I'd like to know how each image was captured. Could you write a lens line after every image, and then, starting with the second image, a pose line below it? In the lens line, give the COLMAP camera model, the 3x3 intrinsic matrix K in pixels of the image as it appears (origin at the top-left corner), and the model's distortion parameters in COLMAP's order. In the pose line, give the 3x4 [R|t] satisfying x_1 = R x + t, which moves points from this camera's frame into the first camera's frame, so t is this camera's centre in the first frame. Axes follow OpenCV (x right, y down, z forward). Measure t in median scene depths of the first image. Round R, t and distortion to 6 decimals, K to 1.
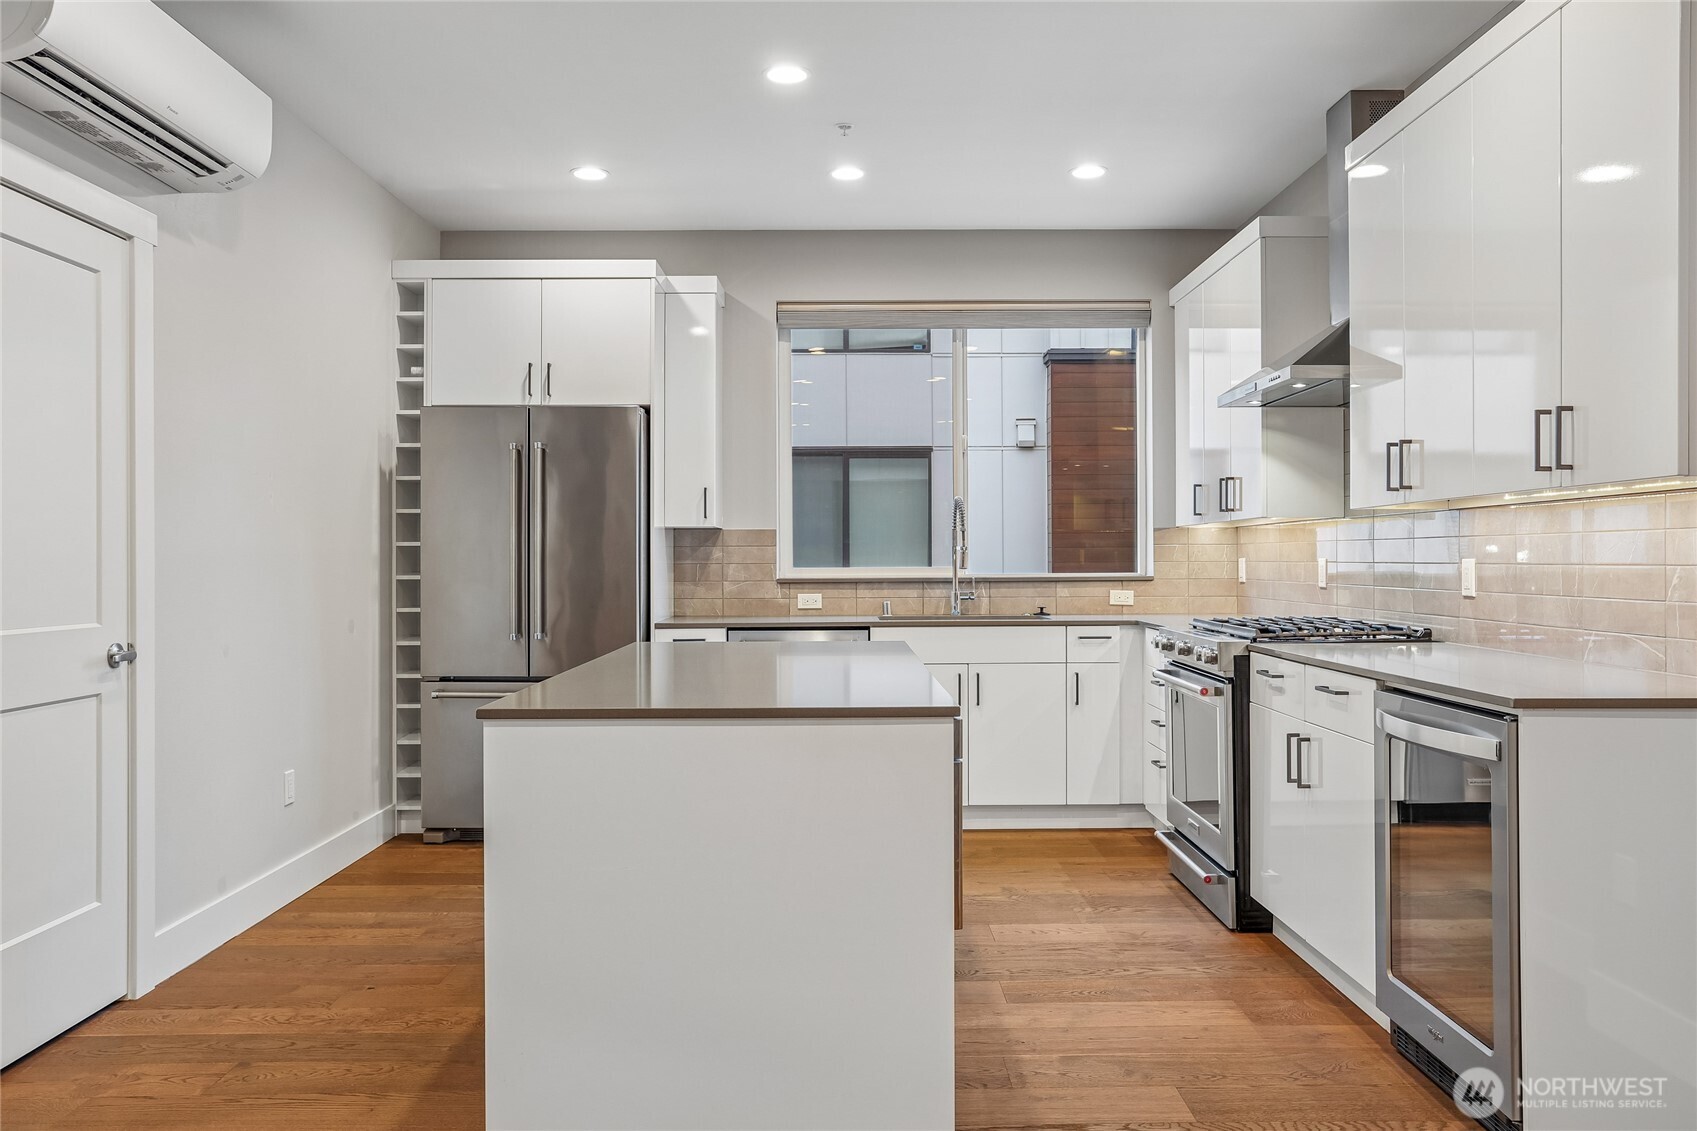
lens RADIAL K [[1253.4, 0, 852.8], [0, 1253.4, 556.0], [0, 0, 1]] dist [-0.043832, 0.050237]
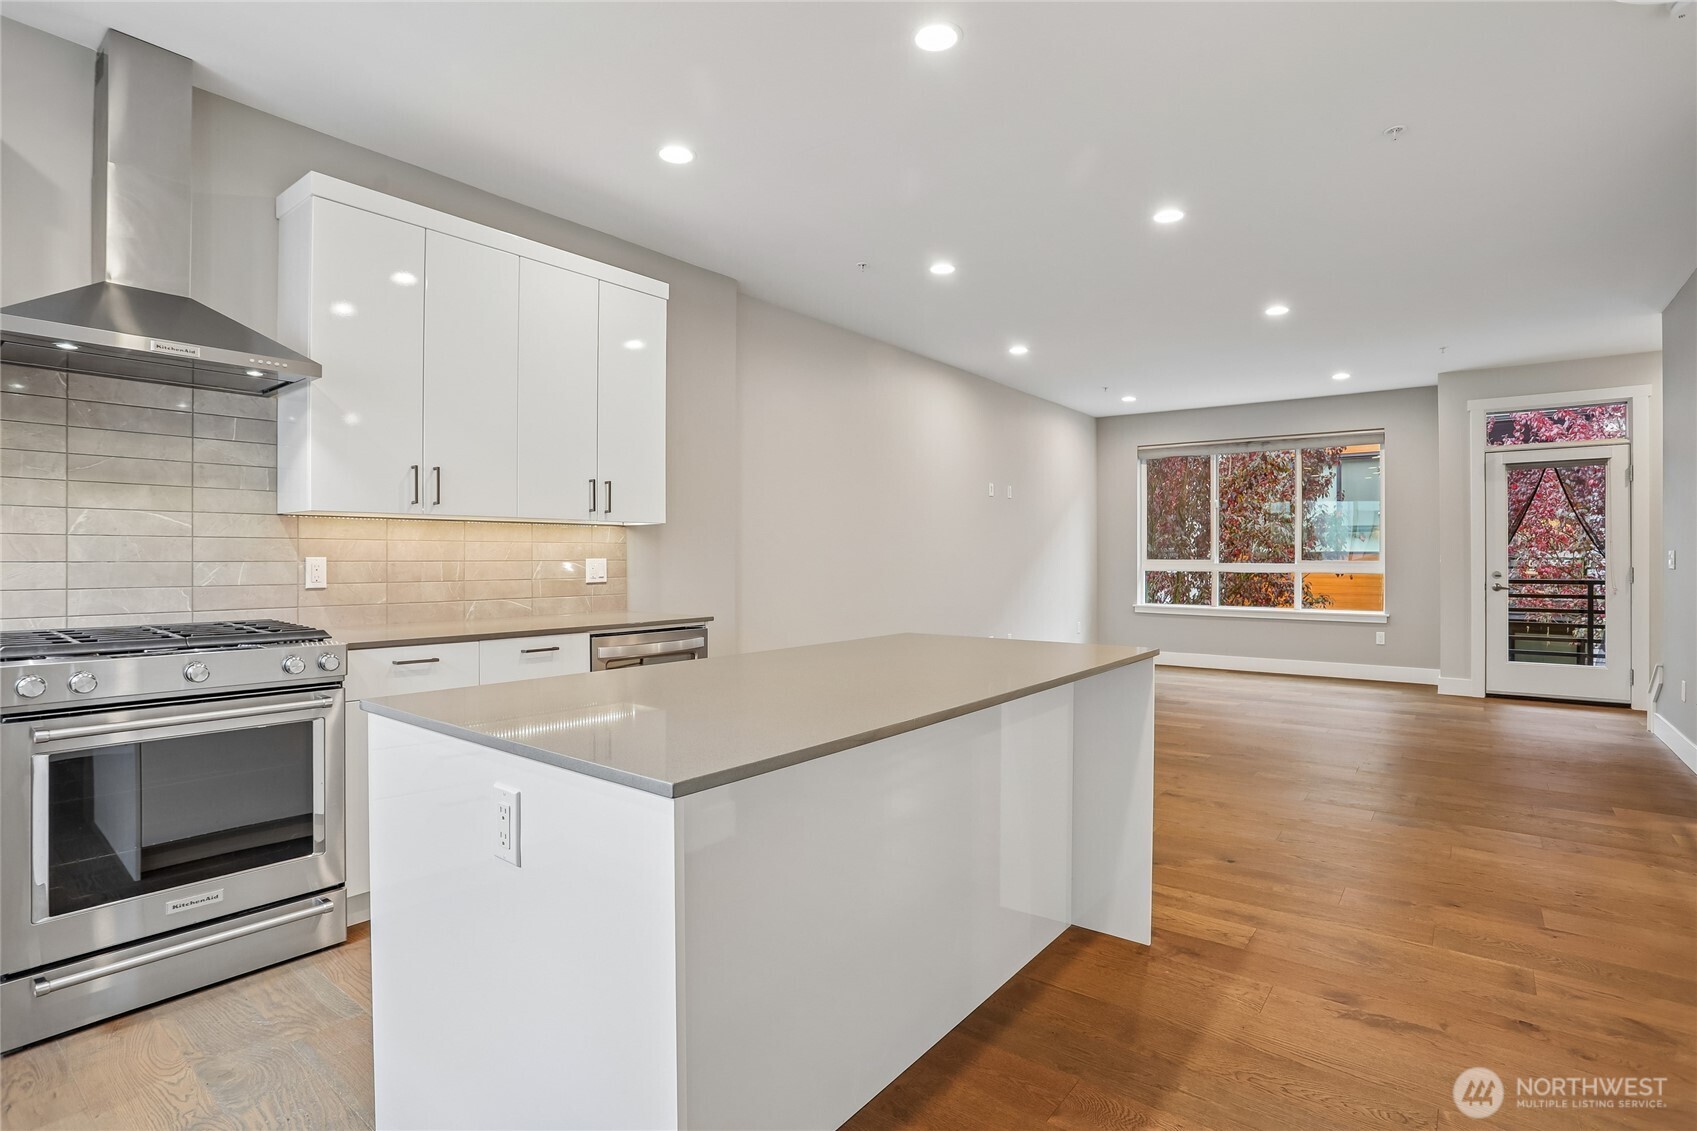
lens RADIAL K [[828.8, 0, 839.8], [0, 828.8, 581.8], [0, 0, 1]] dist [-0.059879, 0.013763]
pose [[-0.777434, -0.013529, 0.628819, -0.282552], [0.000516, 0.999755, 0.022147, 0.006396], [-0.628965, 0.017542, -0.777236, 0.913117]]
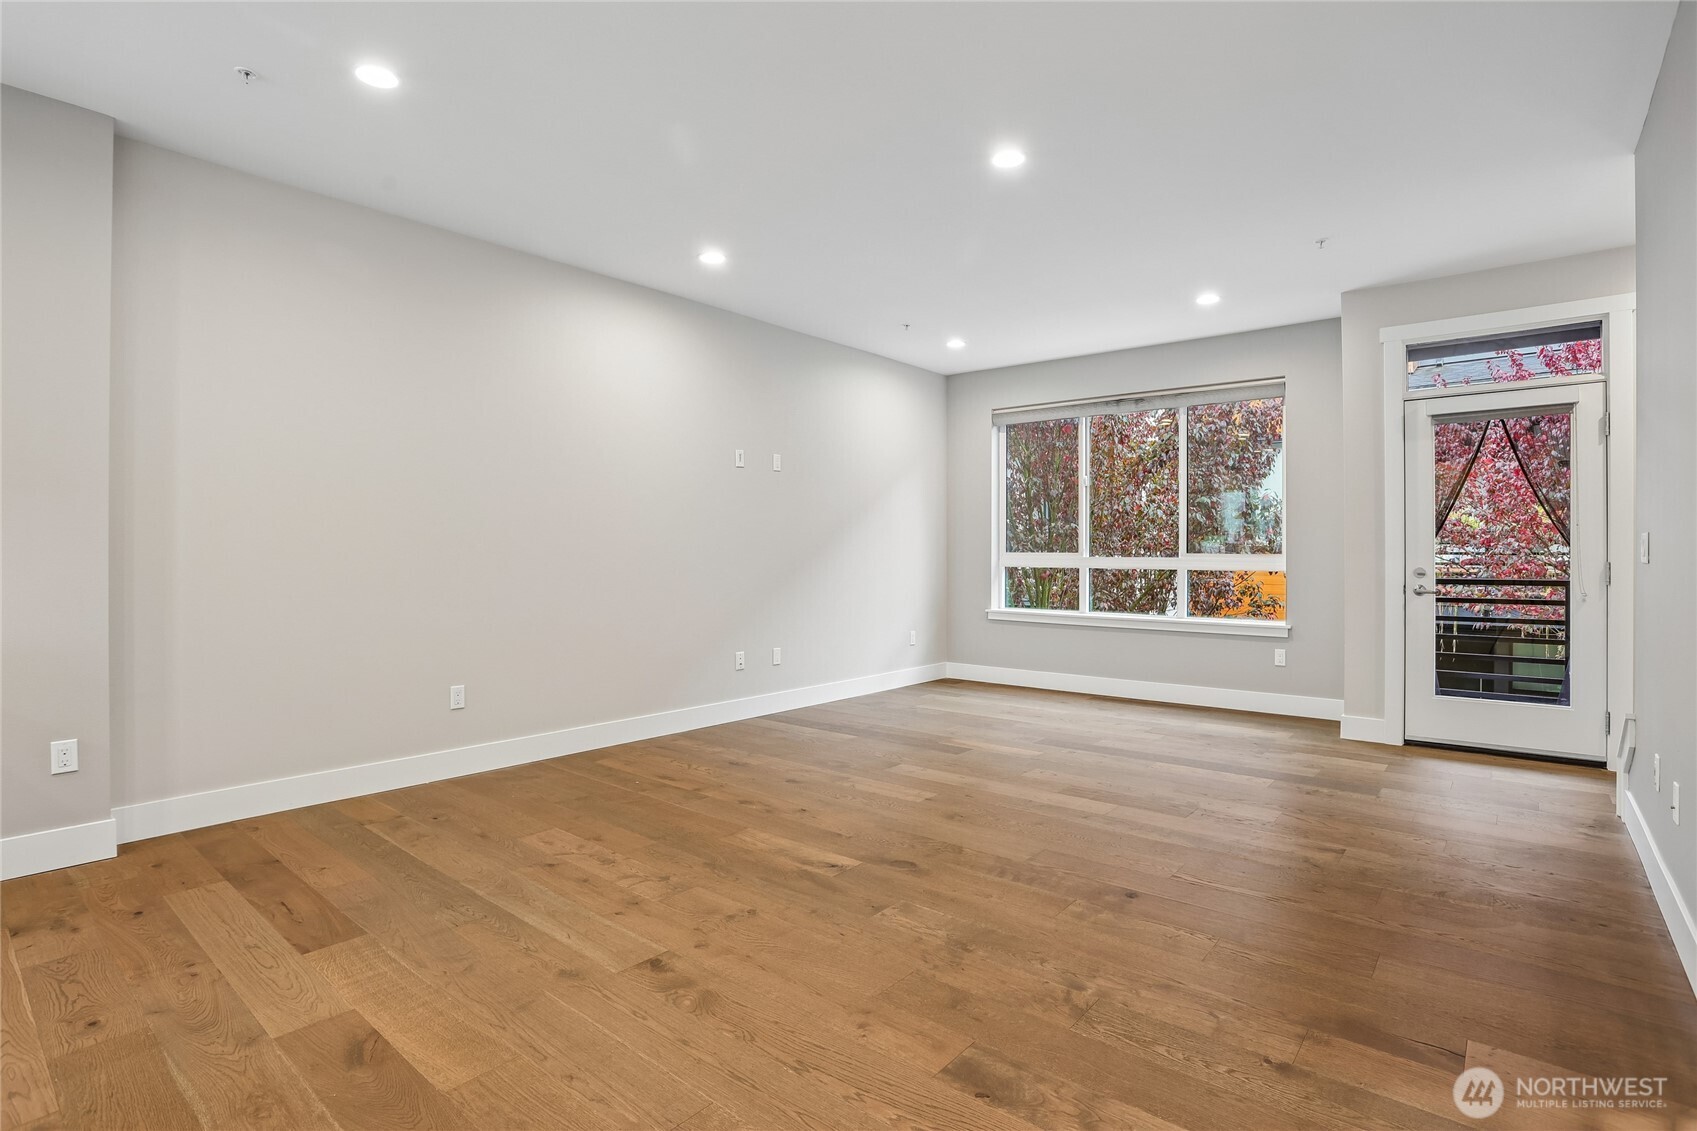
lens RADIAL K [[858.0, 0, 835.2], [0, 858.0, 558.5], [0, 0, 1]] dist [-0.056545, 0.018413]
pose [[-0.763678, 0.000479, 0.645597, -0.400597], [-0.002094, 0.999993, -0.003220, 0.013493], [-0.645593, -0.003811, -0.763672, 0.409669]]
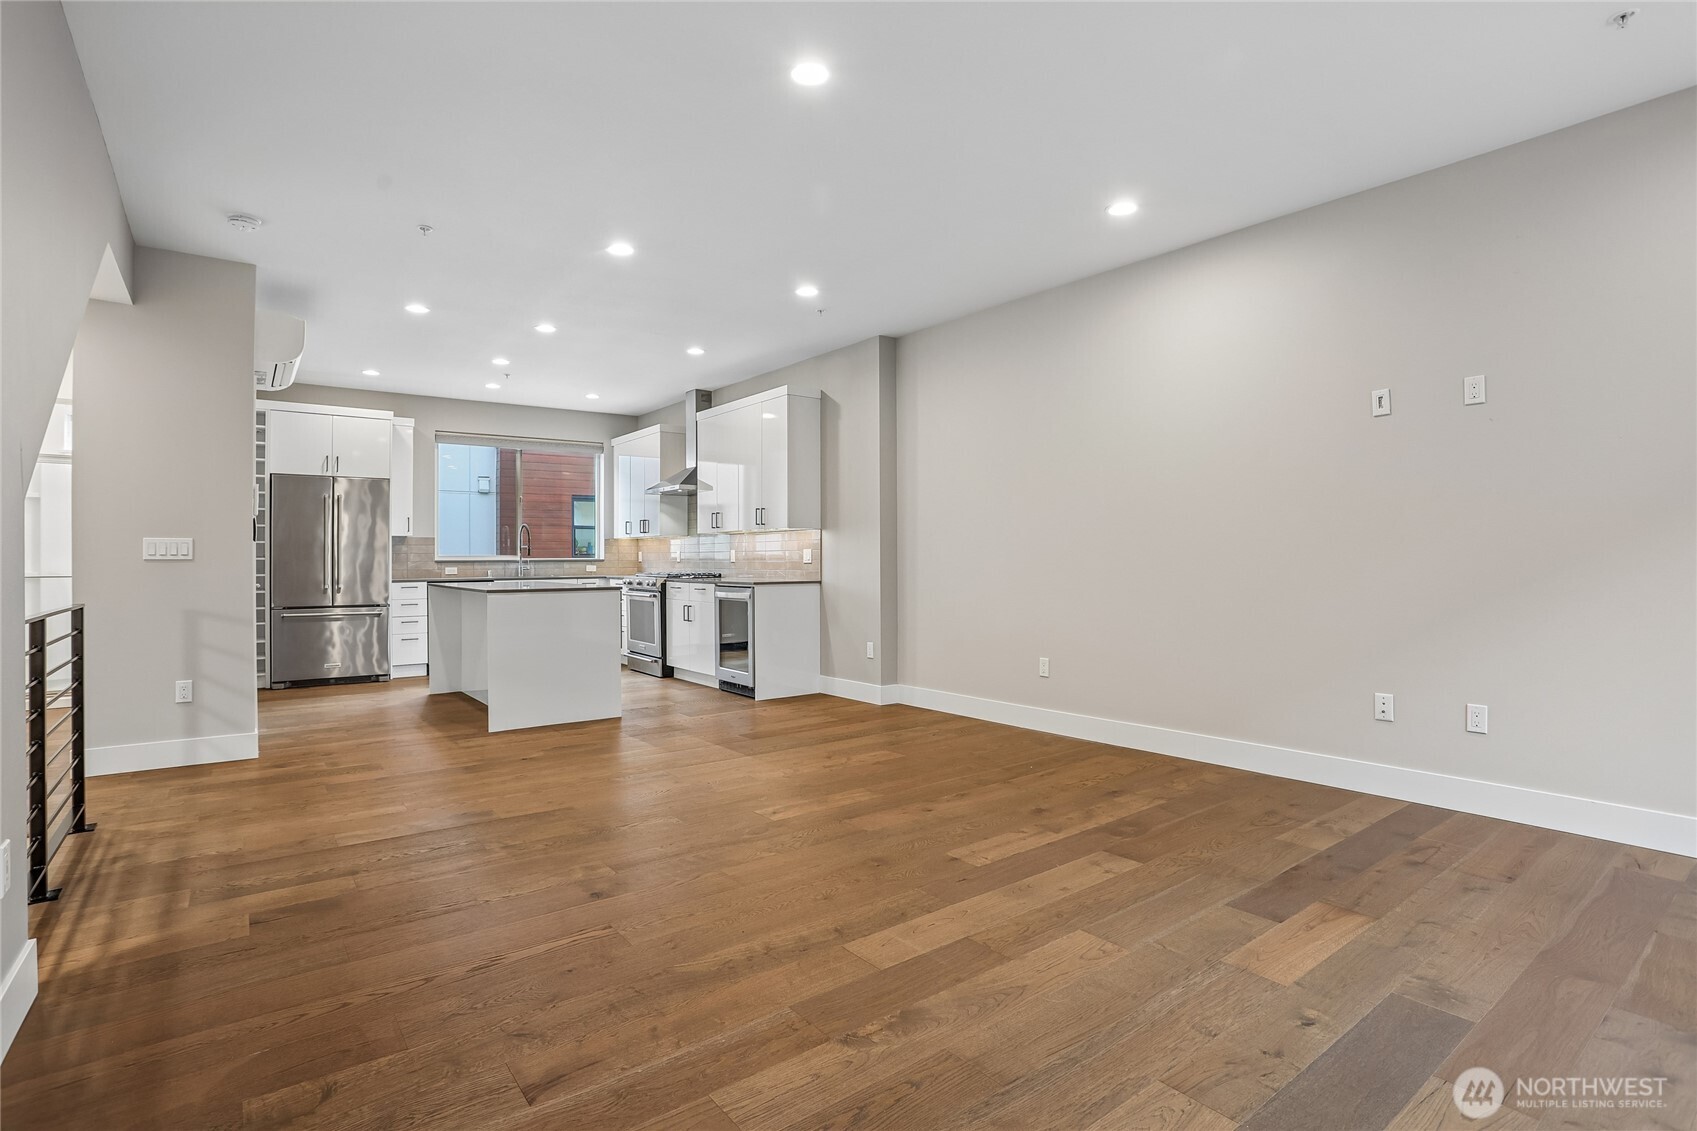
lens RADIAL K [[828.8, 0, 850.4], [0, 828.8, 567.5], [0, 0, 1]] dist [-0.059879, 0.013763]
pose [[0.797035, -0.005224, 0.603911, -0.377125], [-0.001544, 0.999942, 0.010688, 0.016164], [-0.603931, -0.009451, 0.796980, -0.599441]]
